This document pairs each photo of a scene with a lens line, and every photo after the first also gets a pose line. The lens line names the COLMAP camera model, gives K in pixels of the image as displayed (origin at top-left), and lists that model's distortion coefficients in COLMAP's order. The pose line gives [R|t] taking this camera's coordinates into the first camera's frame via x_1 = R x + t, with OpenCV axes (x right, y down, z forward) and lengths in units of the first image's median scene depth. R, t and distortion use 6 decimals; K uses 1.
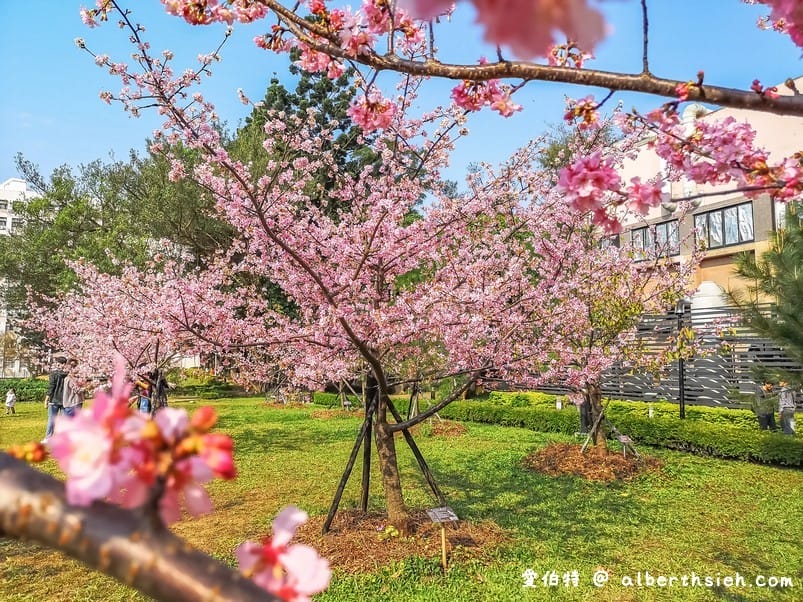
lens RADIAL K [[612.4, 0, 397.5], [0, 612.4, 301.9], [0, 0, 1]] dist [0.048378, -0.053784]
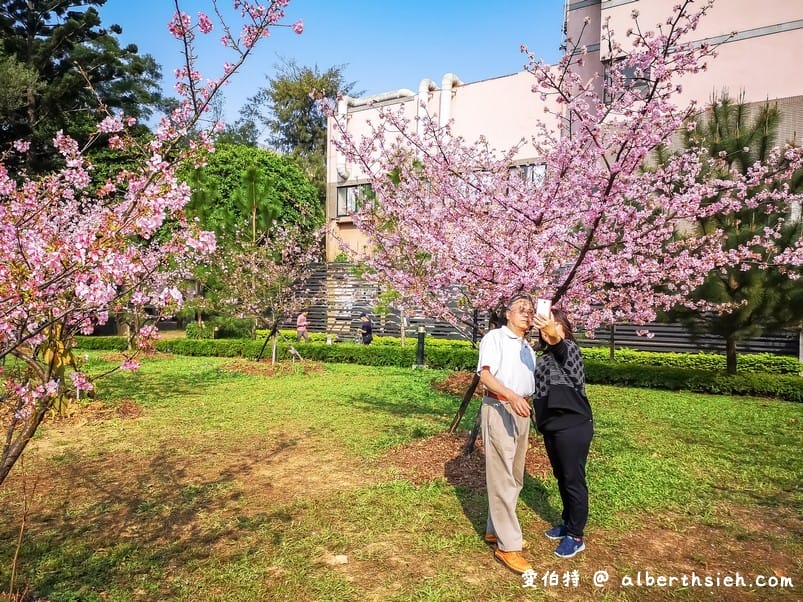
lens RADIAL K [[621.7, 0, 404.9], [0, 621.7, 316.8], [0, 0, 1]] dist [0.020055, -0.006073]
pose [[0.867905, 0.001343, 0.496728, -0.164645], [-0.062112, 0.992441, 0.105840, 0.002888], [-0.492831, -0.122712, 0.861429, 0.021445]]
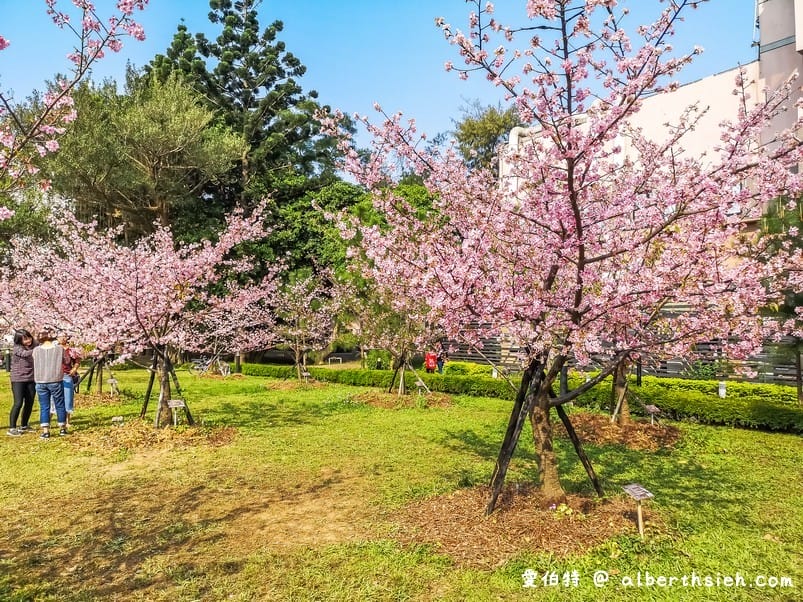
lens RADIAL K [[612.4, 0, 397.5], [0, 612.4, 301.9], [0, 0, 1]] dist [0.048378, -0.053784]
pose [[0.983607, 0.017251, 0.179501, -0.090235], [-0.025803, 0.998635, 0.045422, 0.002896], [-0.178472, -0.049309, 0.982709, 0.023956]]
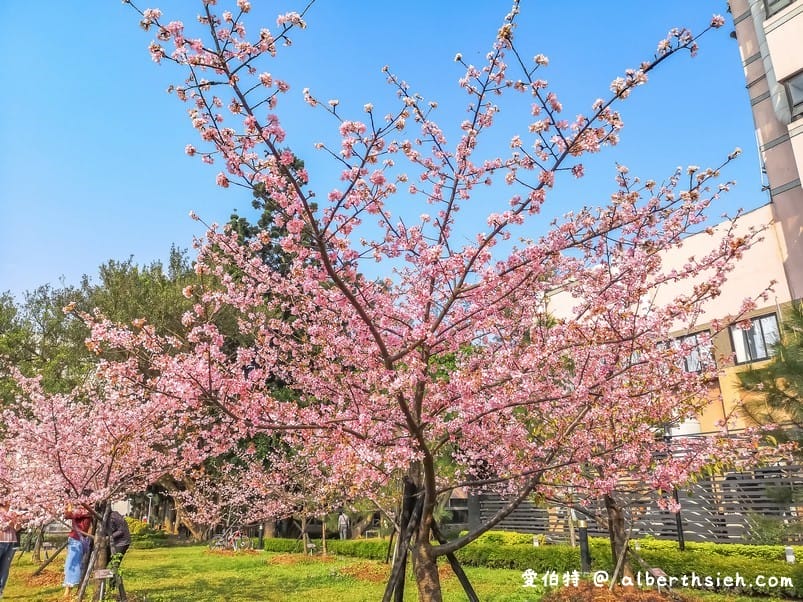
lens RADIAL K [[612.4, 0, 397.5], [0, 612.4, 301.9], [0, 0, 1]] dist [0.048378, -0.053784]
pose [[0.996481, 0.011481, 0.083028, -0.027702], [0.007166, 0.975279, -0.220860, 0.014982], [-0.083511, 0.220678, 0.971765, 0.036336]]
